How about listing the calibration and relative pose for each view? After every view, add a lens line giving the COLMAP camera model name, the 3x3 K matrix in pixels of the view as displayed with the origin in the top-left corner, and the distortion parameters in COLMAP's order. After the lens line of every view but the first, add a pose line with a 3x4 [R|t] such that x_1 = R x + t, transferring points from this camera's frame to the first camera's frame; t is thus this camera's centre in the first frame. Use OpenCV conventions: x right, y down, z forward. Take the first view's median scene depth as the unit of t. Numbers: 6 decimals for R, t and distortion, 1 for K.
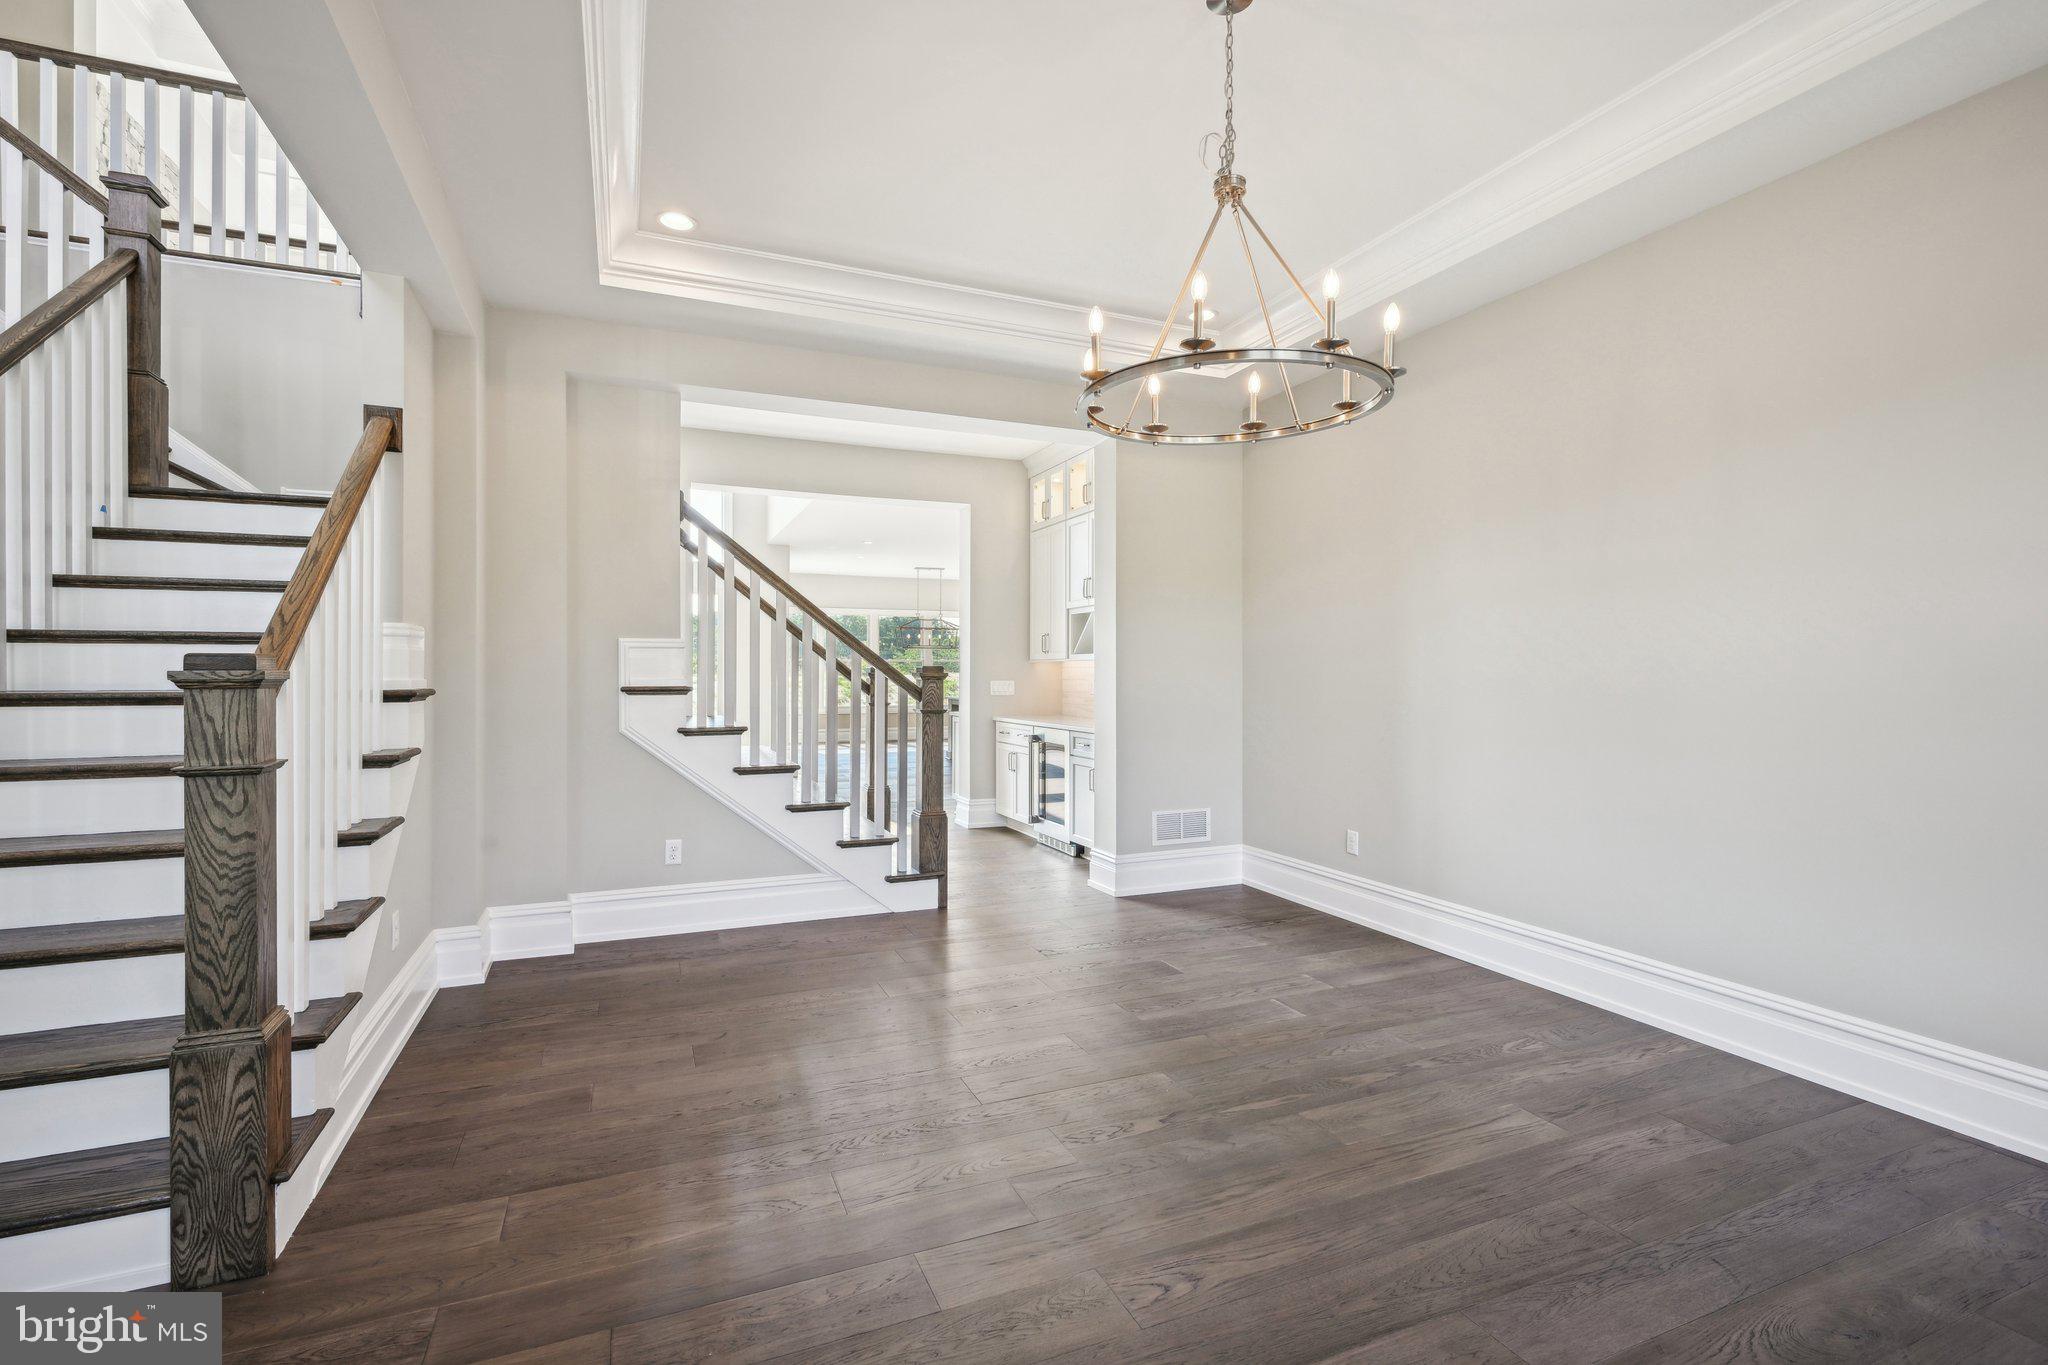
lens RADIAL K [[925.1, 0, 985.0], [0, 925.1, 677.8], [0, 0, 1]] dist [-0.005837, 0.001872]
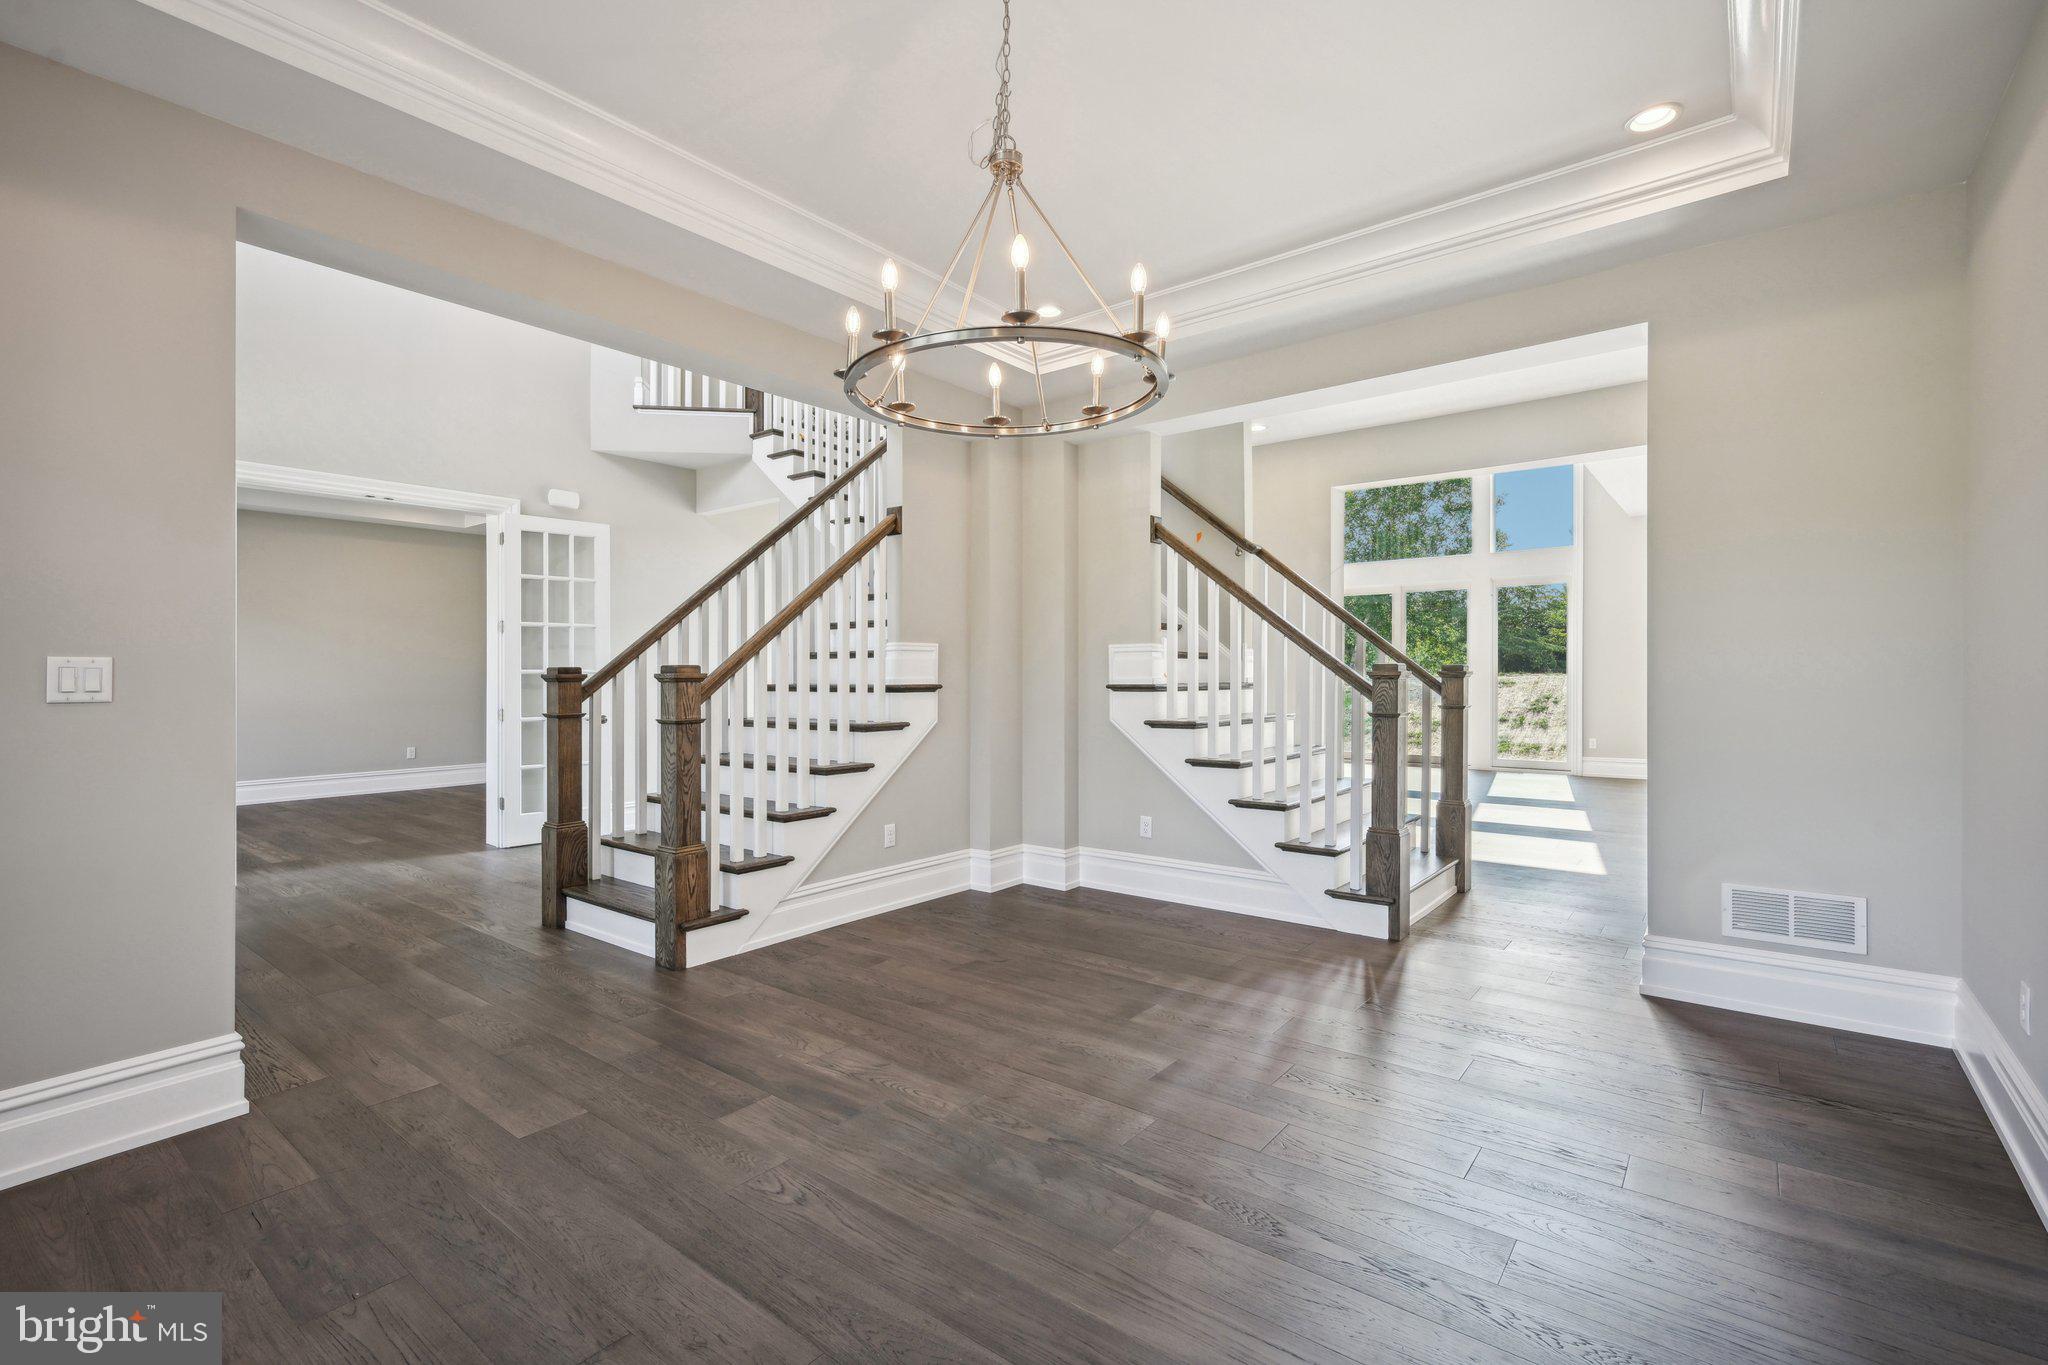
lens RADIAL K [[925.1, 0, 1030.8], [0, 925.1, 665.8], [0, 0, 1]] dist [-0.005837, 0.001872]
pose [[0.484948, -0.010545, -0.874479, 0.664304], [-0.000081, 0.999927, -0.012102, 0.000415], [0.874543, 0.005939, 0.484912, 0.334220]]
